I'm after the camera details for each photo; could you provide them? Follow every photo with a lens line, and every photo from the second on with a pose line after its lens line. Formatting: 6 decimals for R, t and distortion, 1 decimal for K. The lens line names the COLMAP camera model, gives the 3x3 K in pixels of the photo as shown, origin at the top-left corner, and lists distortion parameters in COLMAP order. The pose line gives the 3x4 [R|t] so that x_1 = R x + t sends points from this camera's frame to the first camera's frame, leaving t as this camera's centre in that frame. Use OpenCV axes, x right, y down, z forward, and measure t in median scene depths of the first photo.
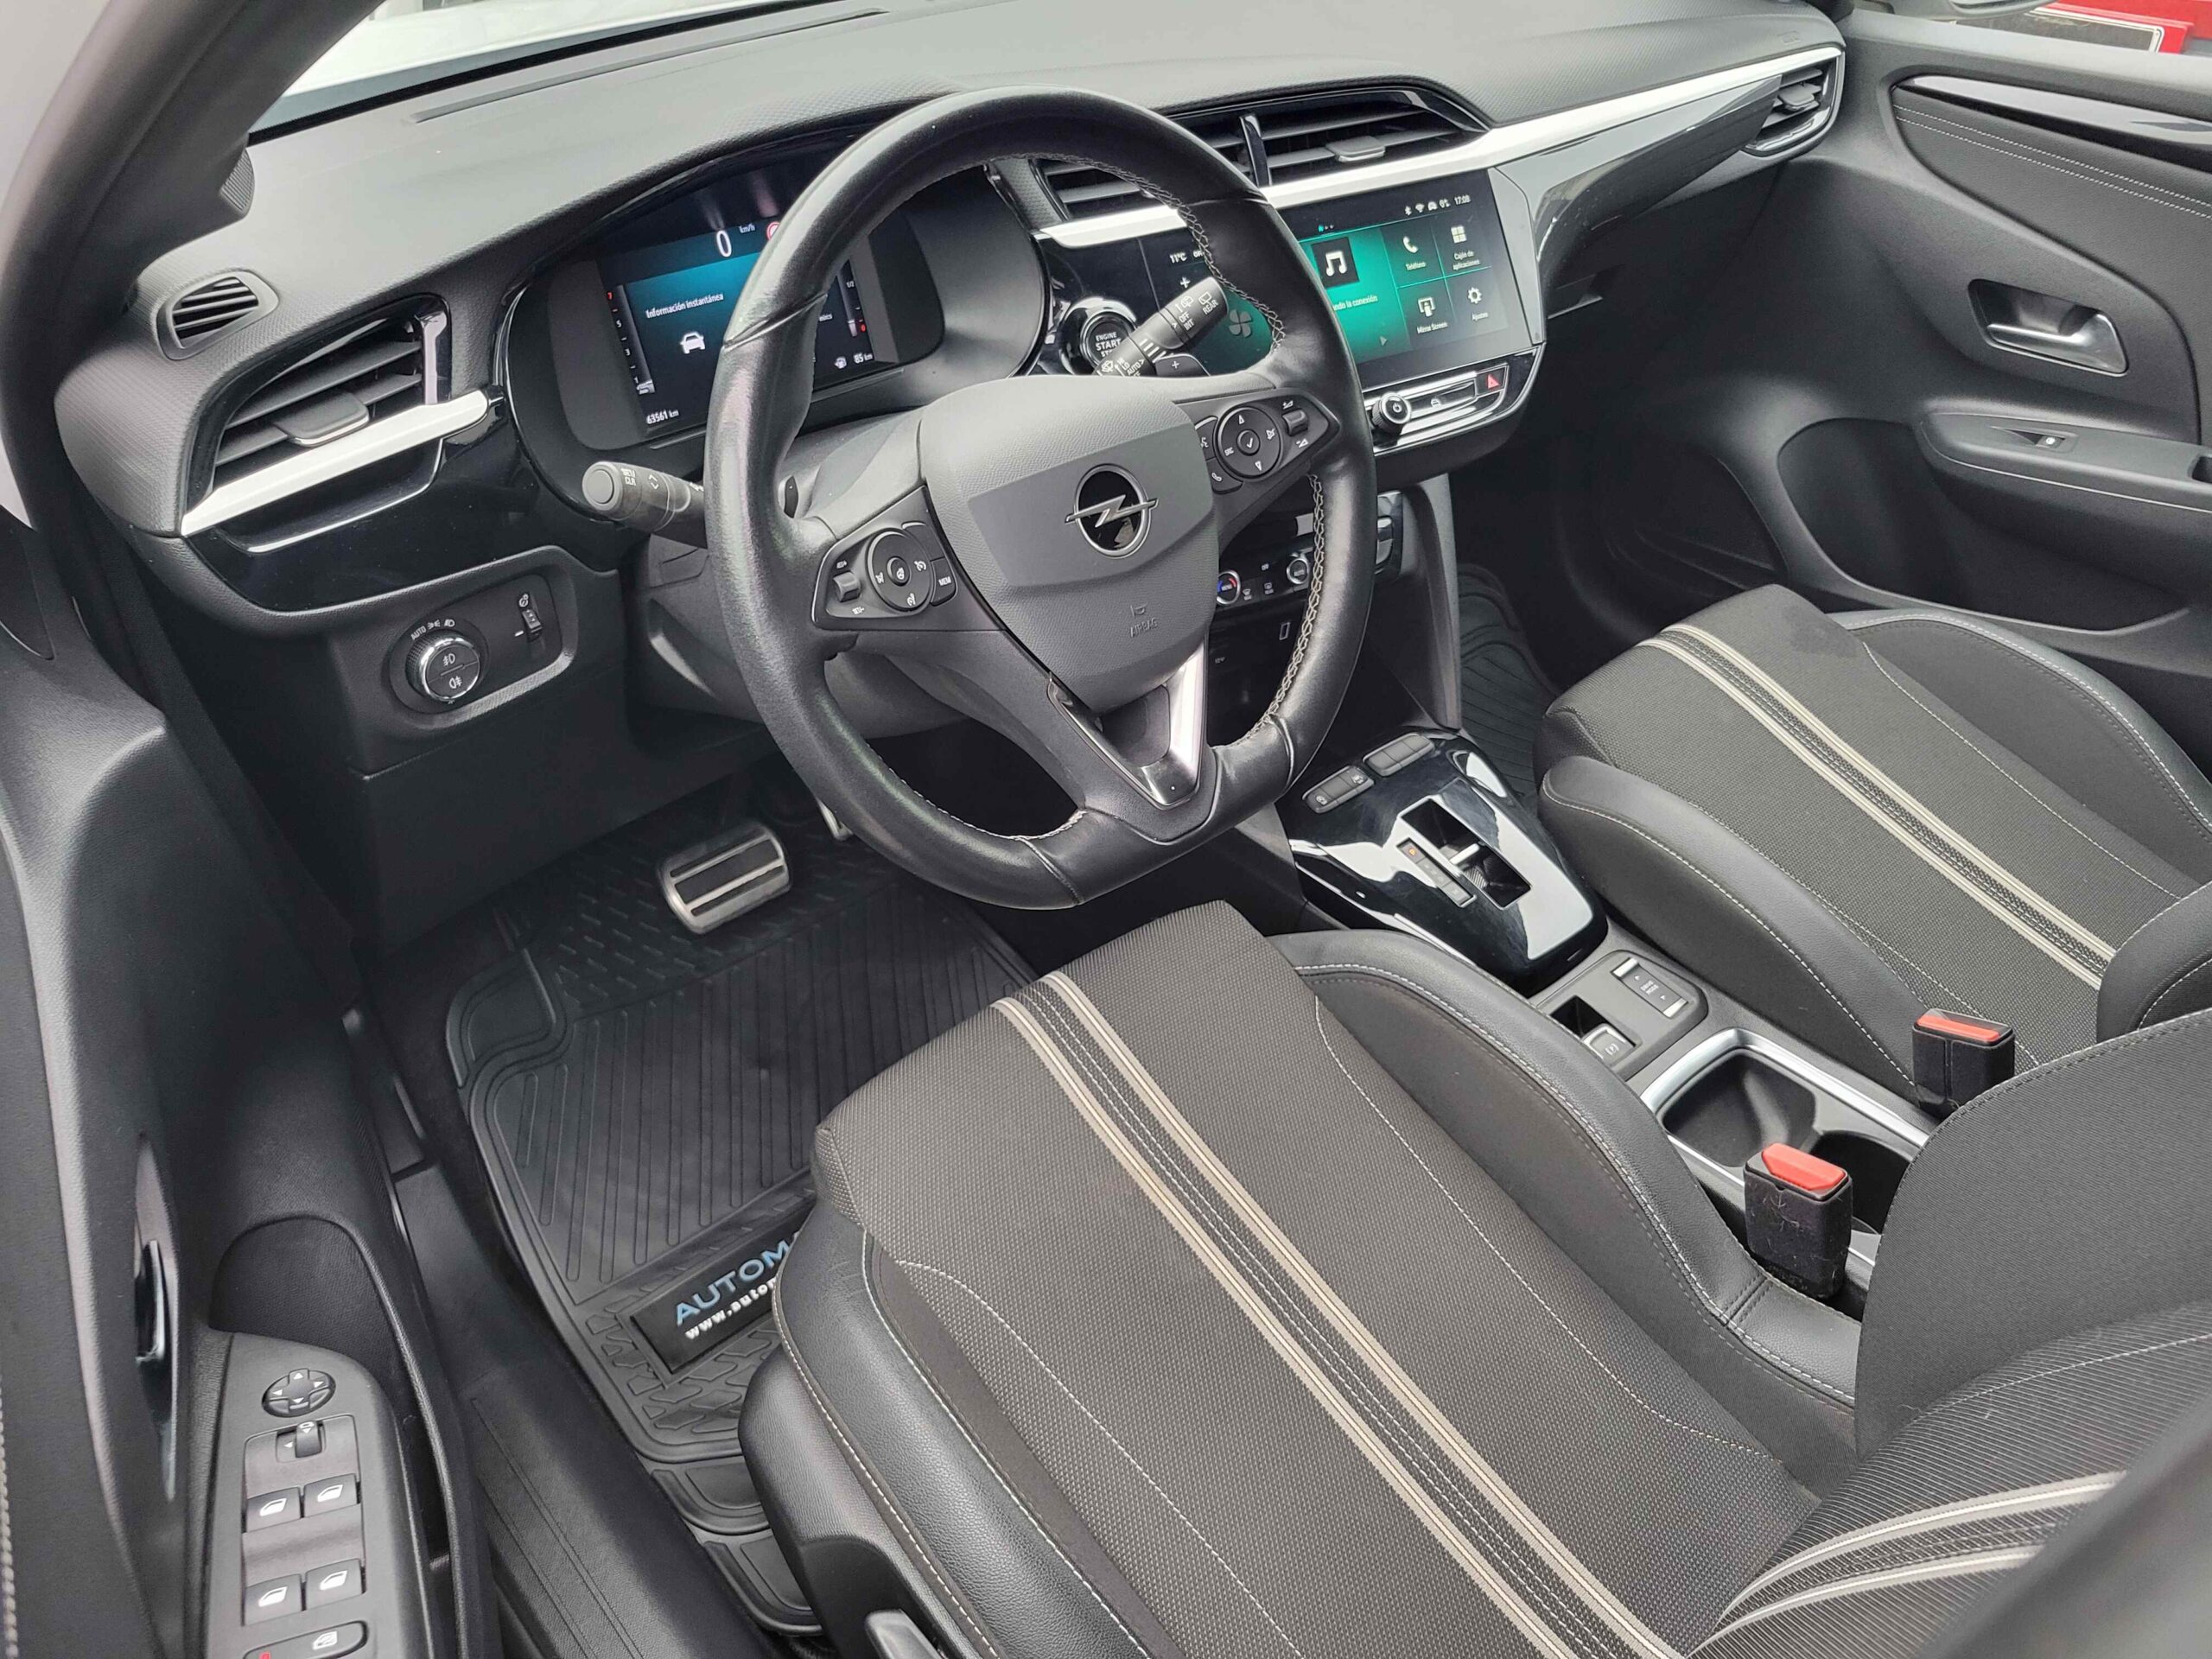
lens RADIAL K [[1690.2, 0, 1110.4], [0, 1690.2, 828.1], [0, 0, 1]] dist [0.030013, -0.010997]
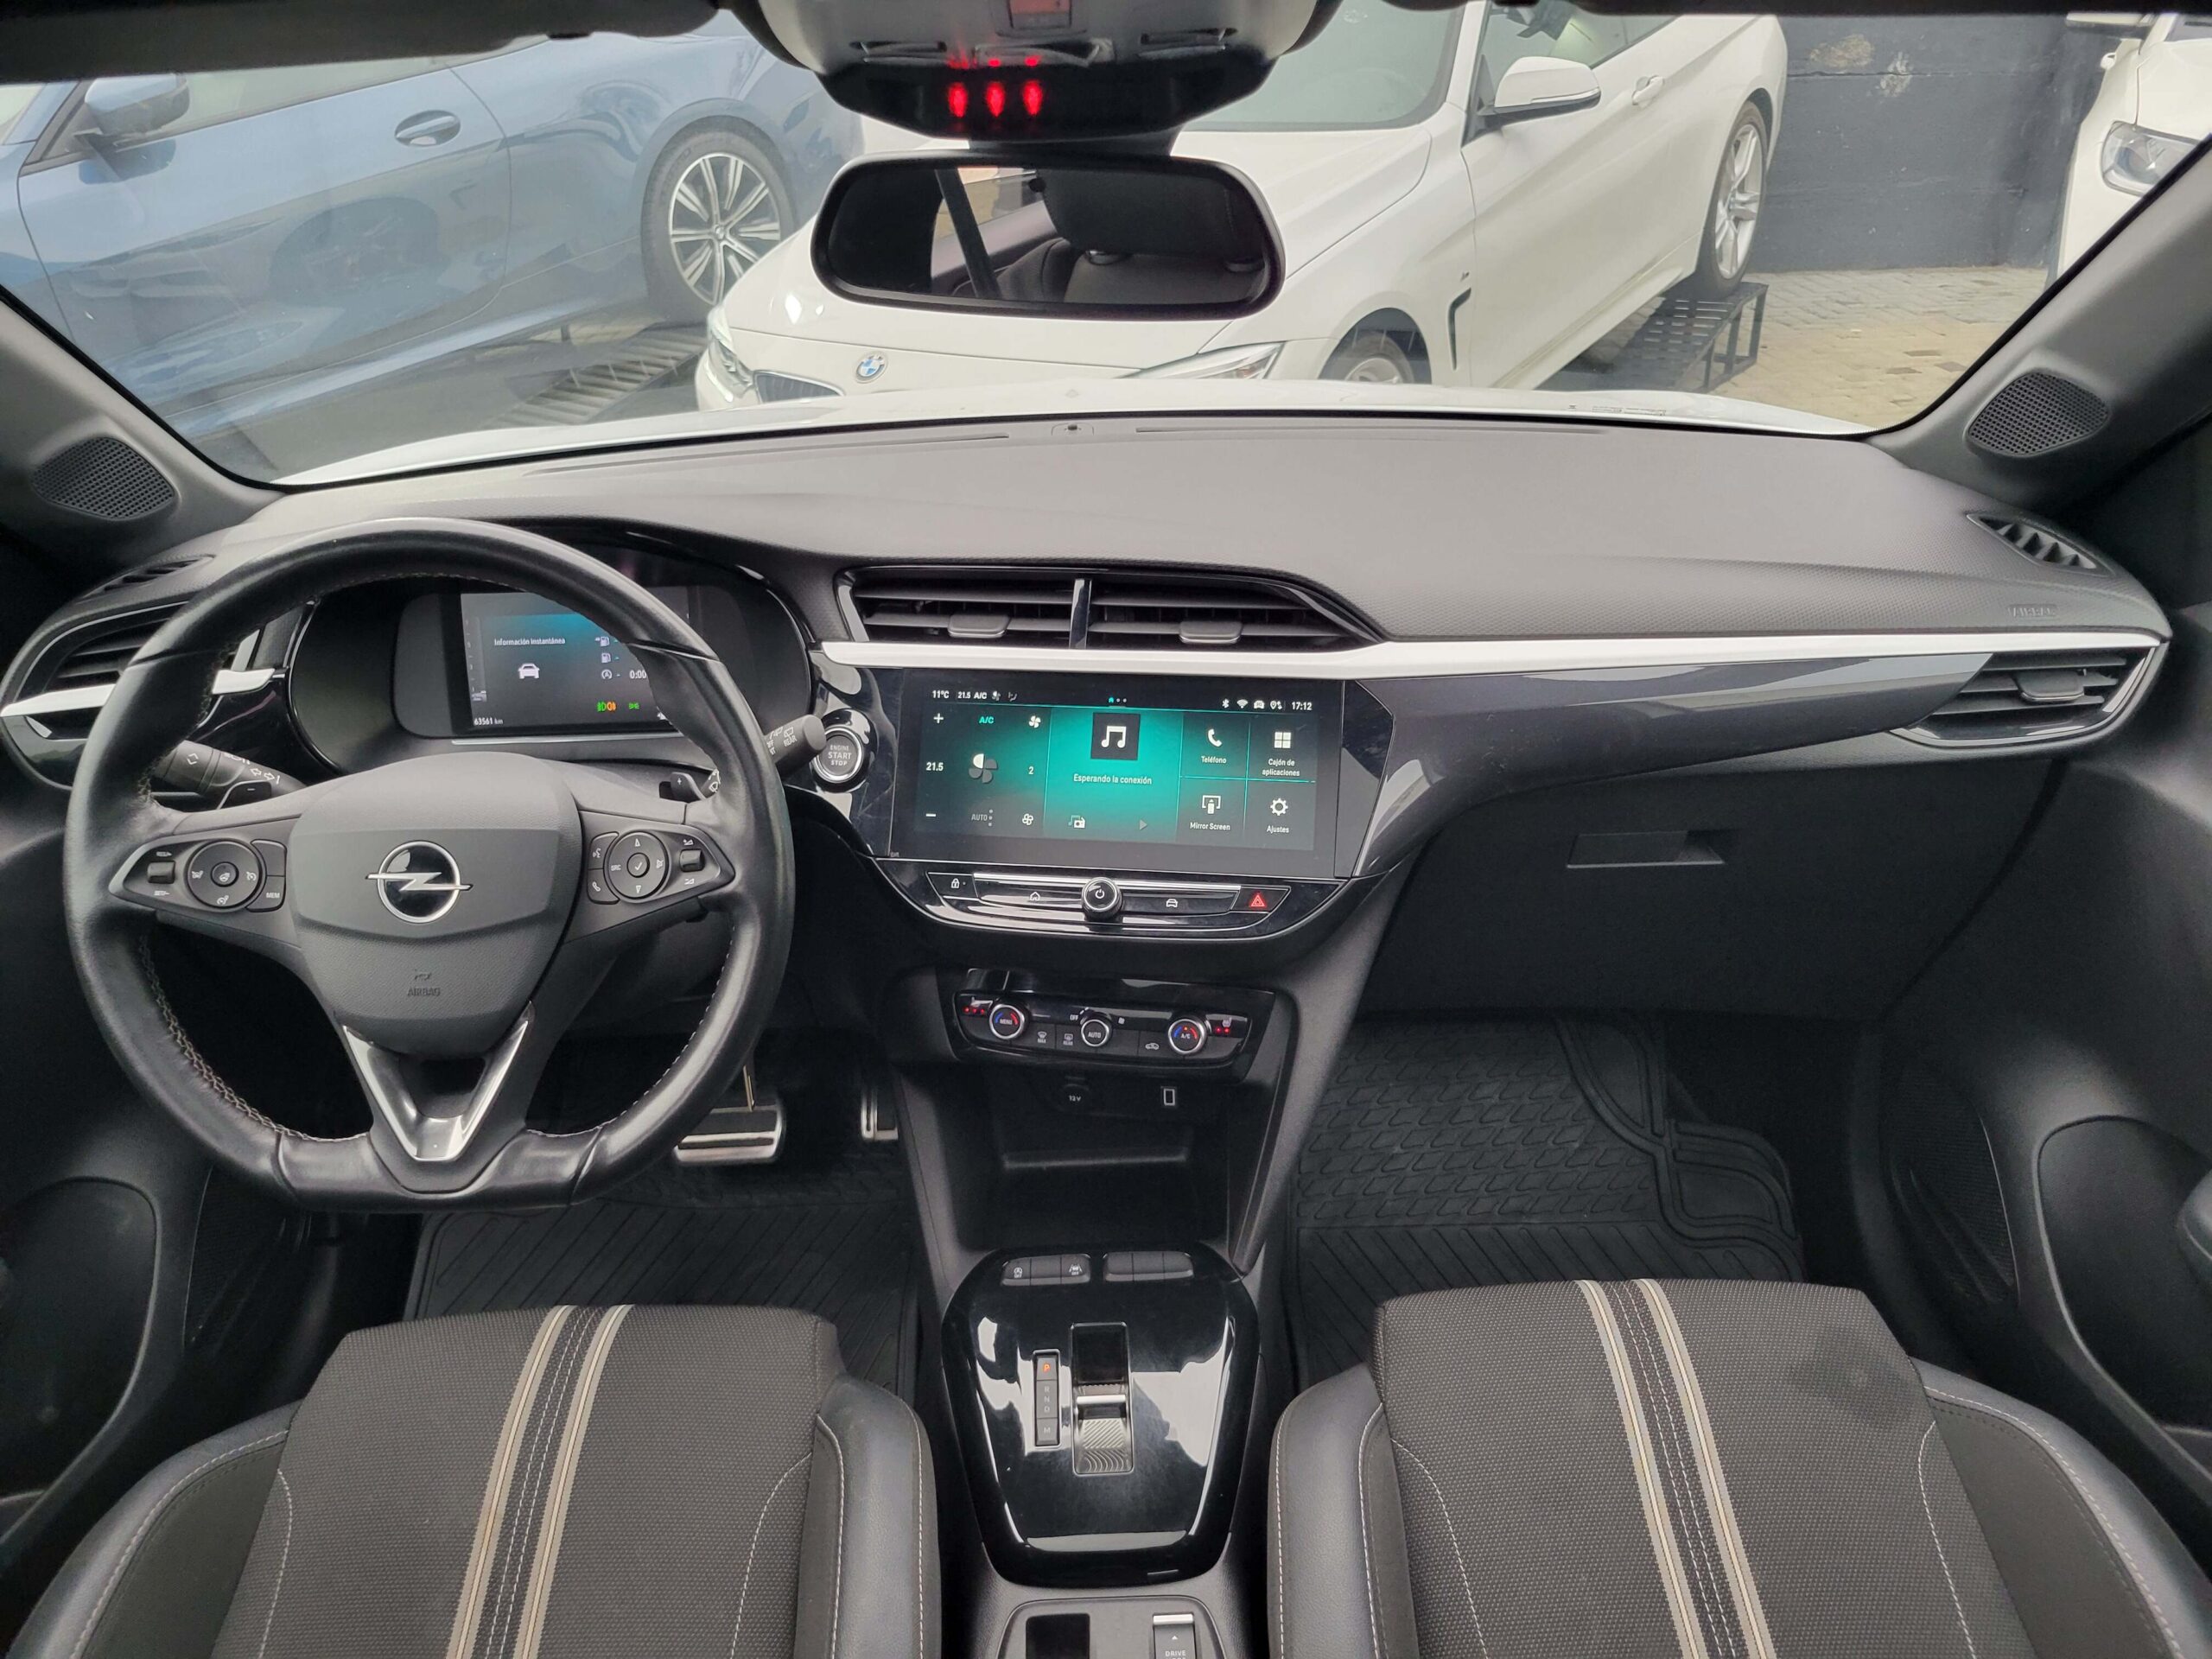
lens RADIAL K [[1690.2, 0, 1073.4], [0, 1690.2, 831.1], [0, 0, 1]] dist [0.030013, -0.010997]
pose [[0.756780, 0.263386, -0.598258, 0.699476], [-0.362773, 0.930577, -0.049206, -0.226782], [0.543765, 0.254270, 0.799792, 0.234550]]
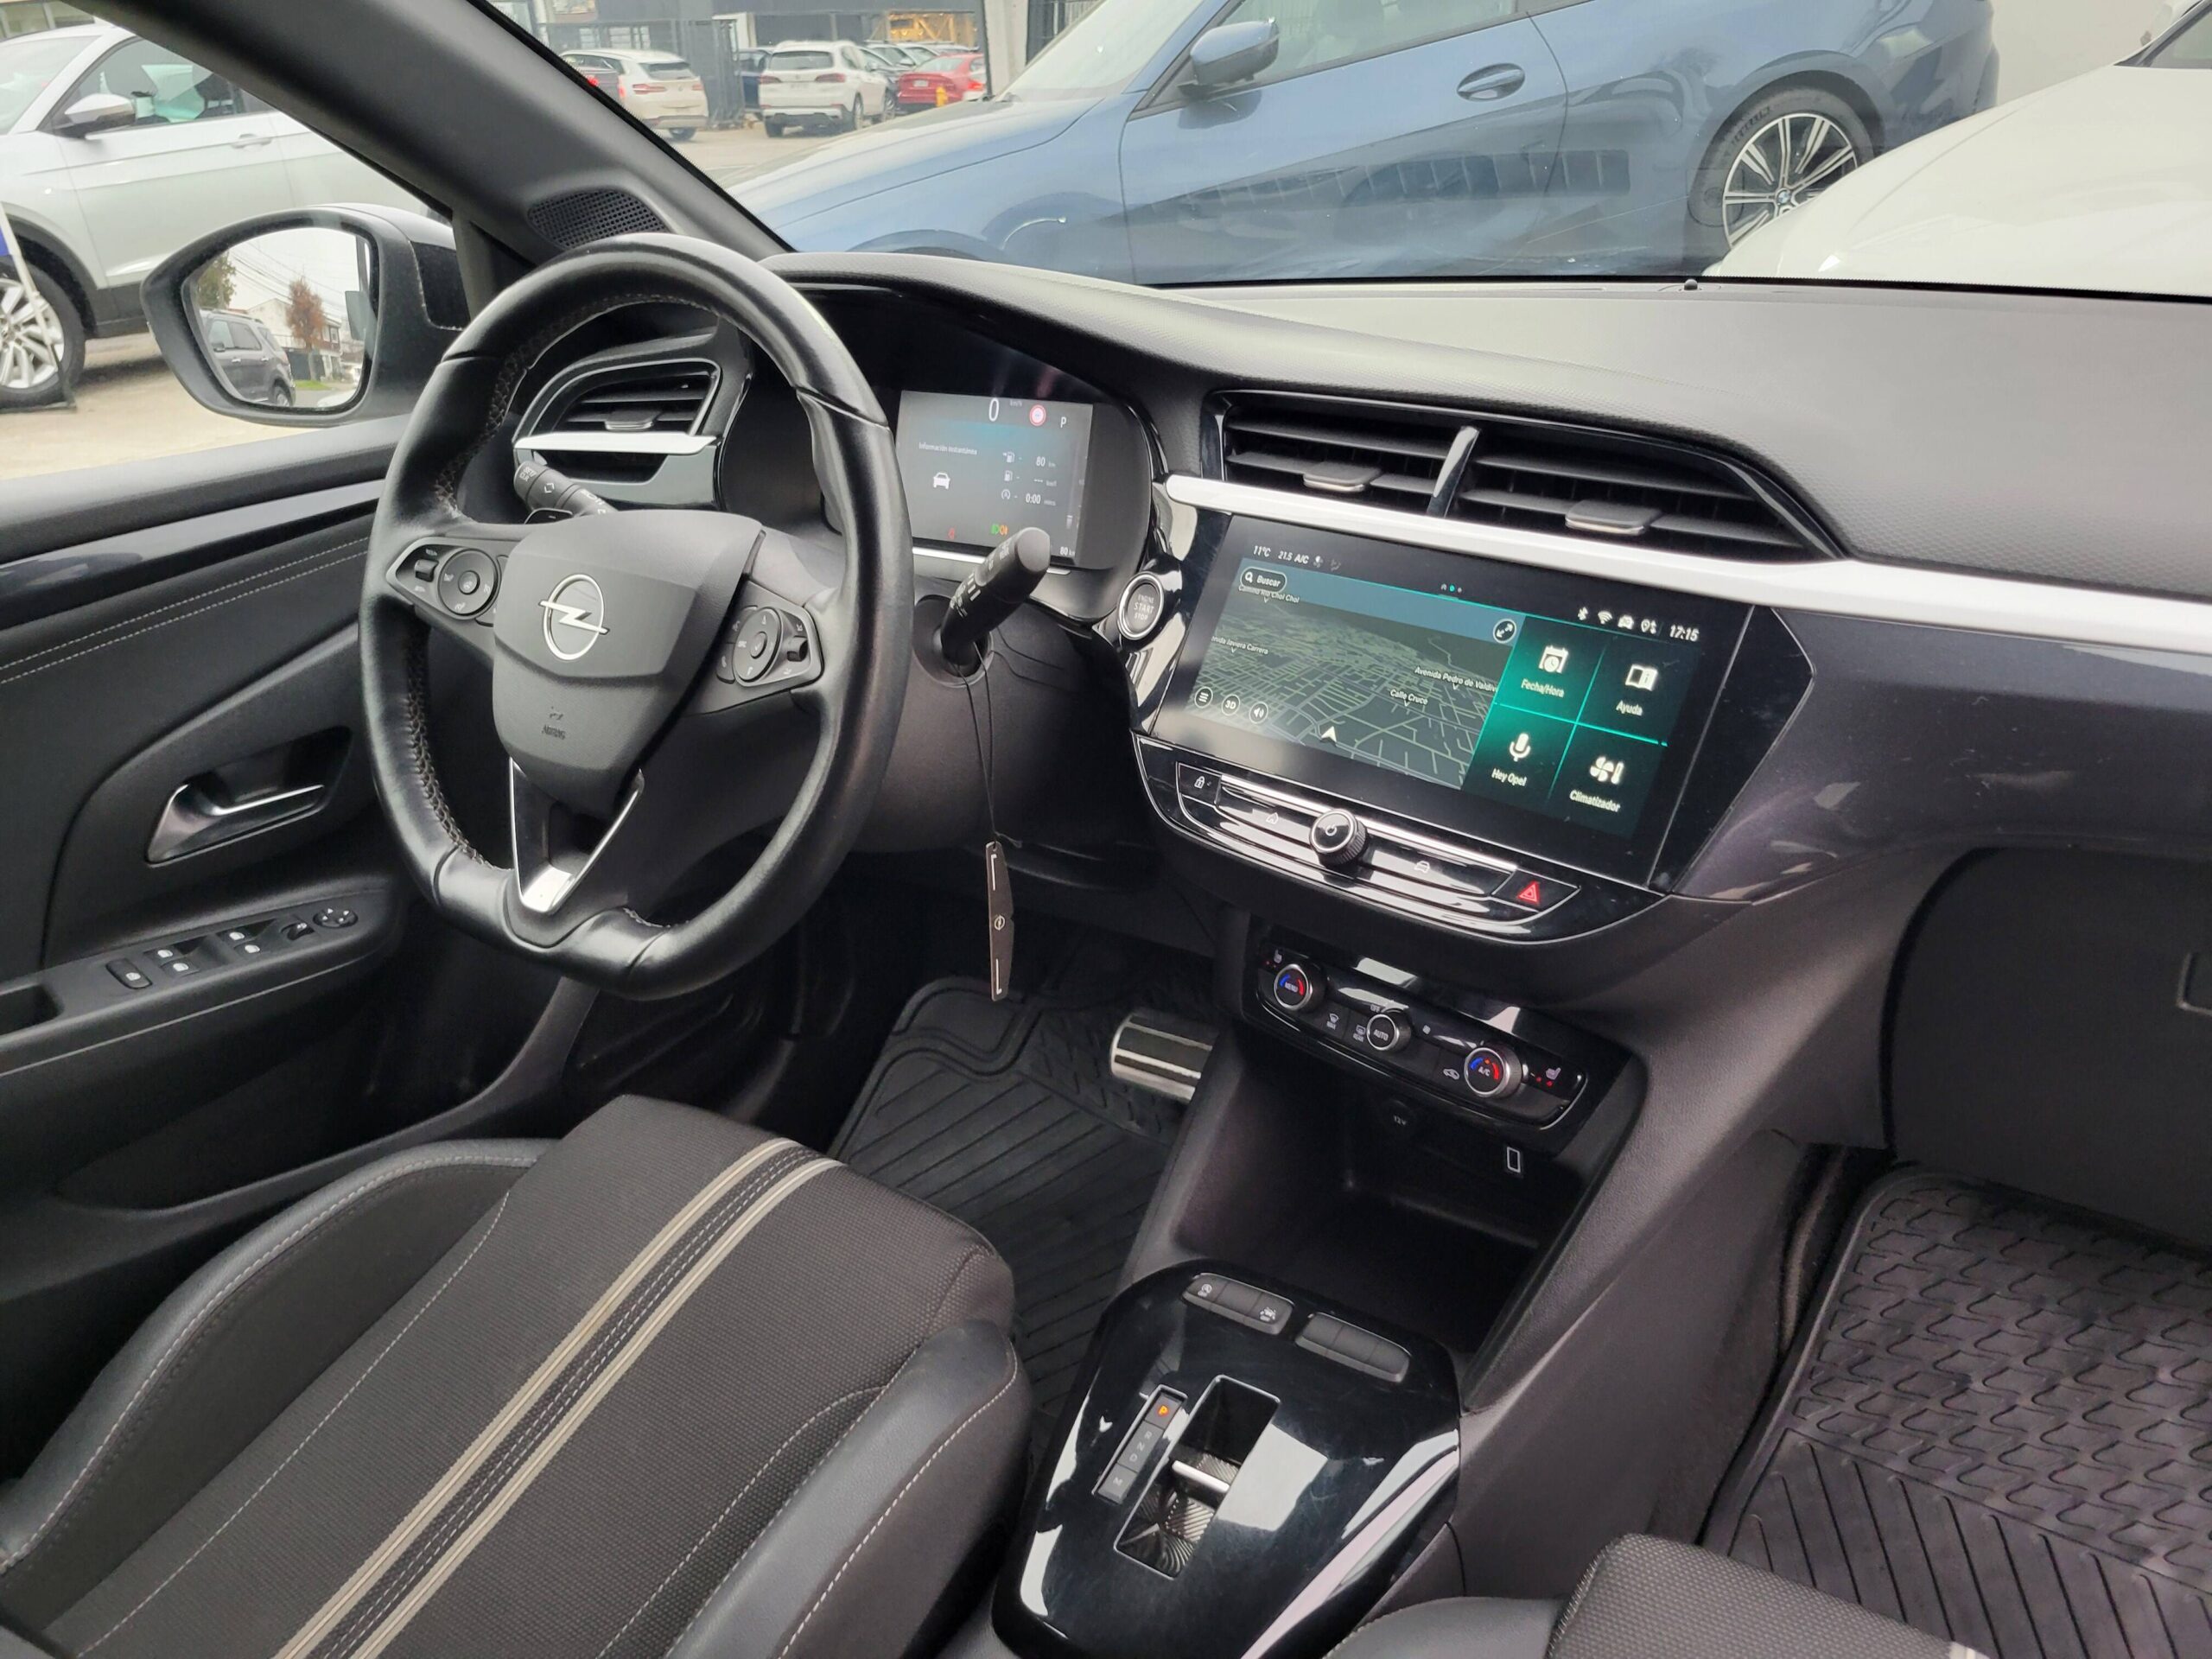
lens RADIAL K [[1690.2, 0, 1089.0], [0, 1690.2, 820.1], [0, 0, 1]] dist [0.030013, -0.010997]
pose [[0.231238, 0.384066, -0.893880, 0.758665], [-0.538274, 0.815853, 0.211294, -0.341120], [0.810425, 0.432294, 0.395389, 0.635387]]
